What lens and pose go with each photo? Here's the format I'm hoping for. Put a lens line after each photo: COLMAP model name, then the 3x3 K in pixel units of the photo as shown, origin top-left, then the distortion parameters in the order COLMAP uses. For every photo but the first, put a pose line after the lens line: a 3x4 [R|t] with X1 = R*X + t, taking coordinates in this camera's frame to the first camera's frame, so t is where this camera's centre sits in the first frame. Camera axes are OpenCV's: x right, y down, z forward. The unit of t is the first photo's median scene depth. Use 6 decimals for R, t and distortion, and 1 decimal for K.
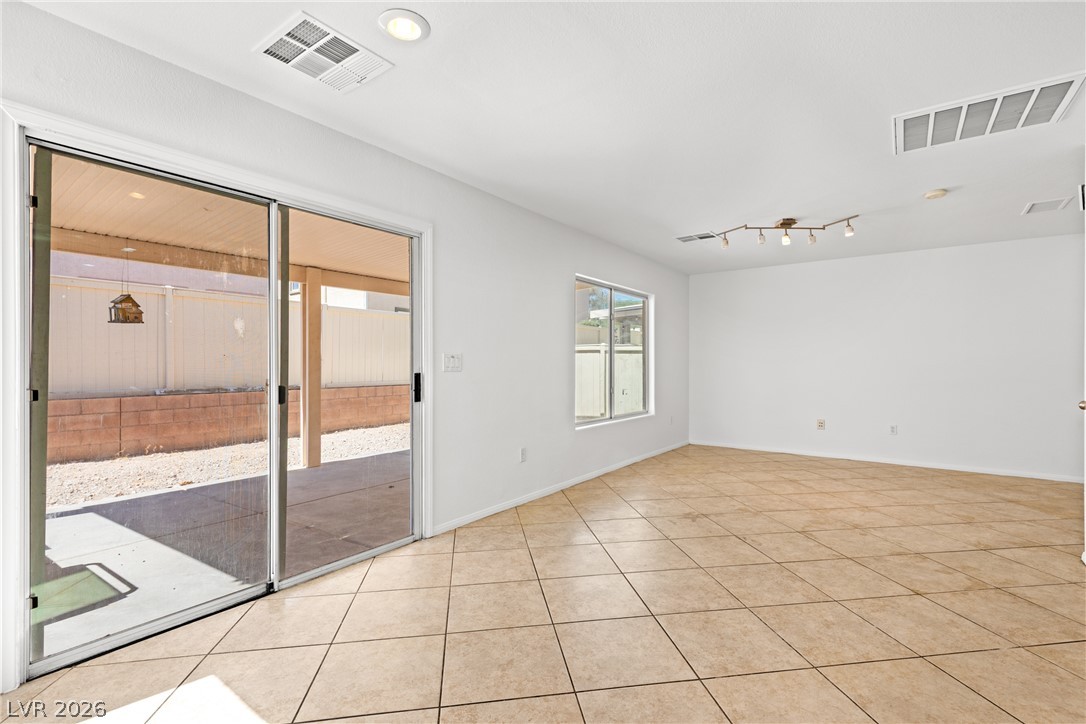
lens RADIAL K [[498.4, 0, 548.9], [0, 498.4, 359.5], [0, 0, 1]] dist [0.005646, 0.000952]
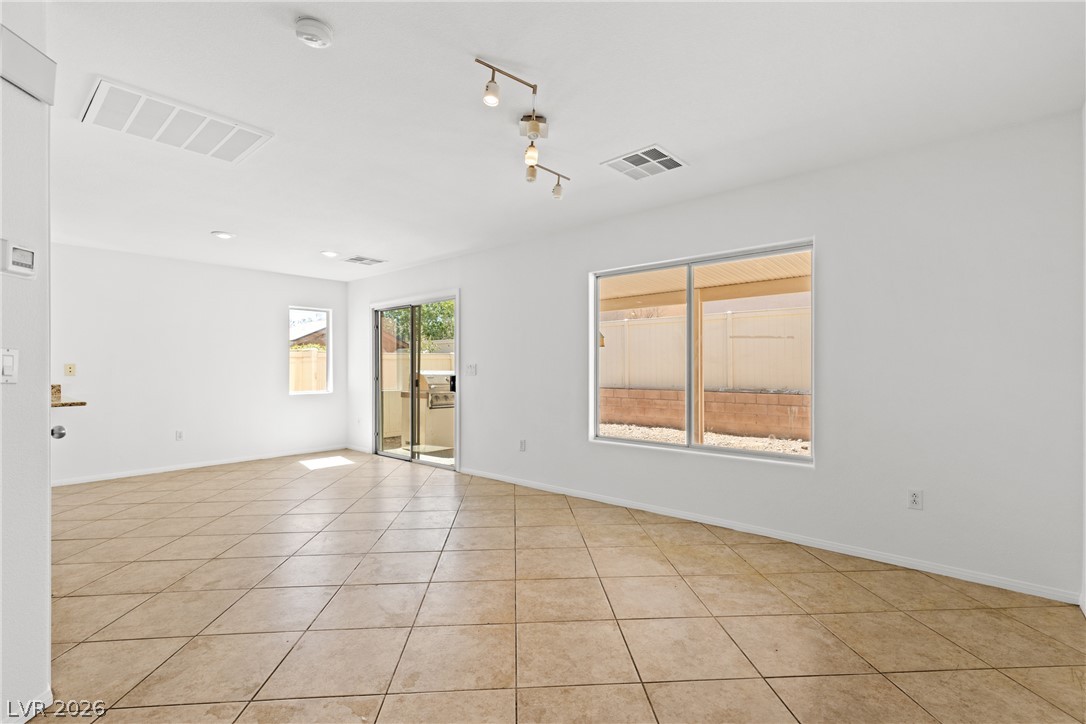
lens RADIAL K [[498.4, 0, 550.3], [0, 498.4, 364.4], [0, 0, 1]] dist [0.005646, 0.000952]
pose [[-0.087447, -0.009565, -0.996123, 1.329265], [0.010894, 0.999885, -0.010558, 0.010324], [0.996110, -0.011775, -0.087333, 1.359534]]
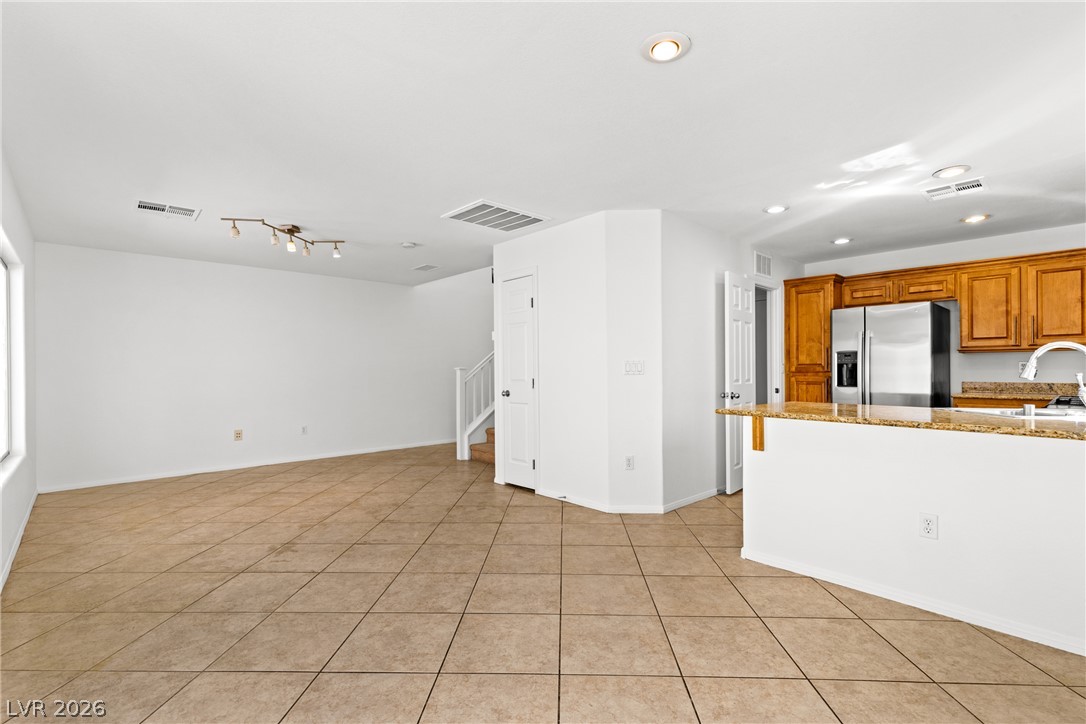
lens RADIAL K [[498.4, 0, 548.7], [0, 498.4, 365.5], [0, 0, 1]] dist [0.005646, 0.000952]
pose [[0.191303, 0.003572, 0.981524, -0.503335], [-0.001106, 0.999994, -0.003424, -0.002351], [-0.981530, -0.000431, 0.191306, 0.399519]]
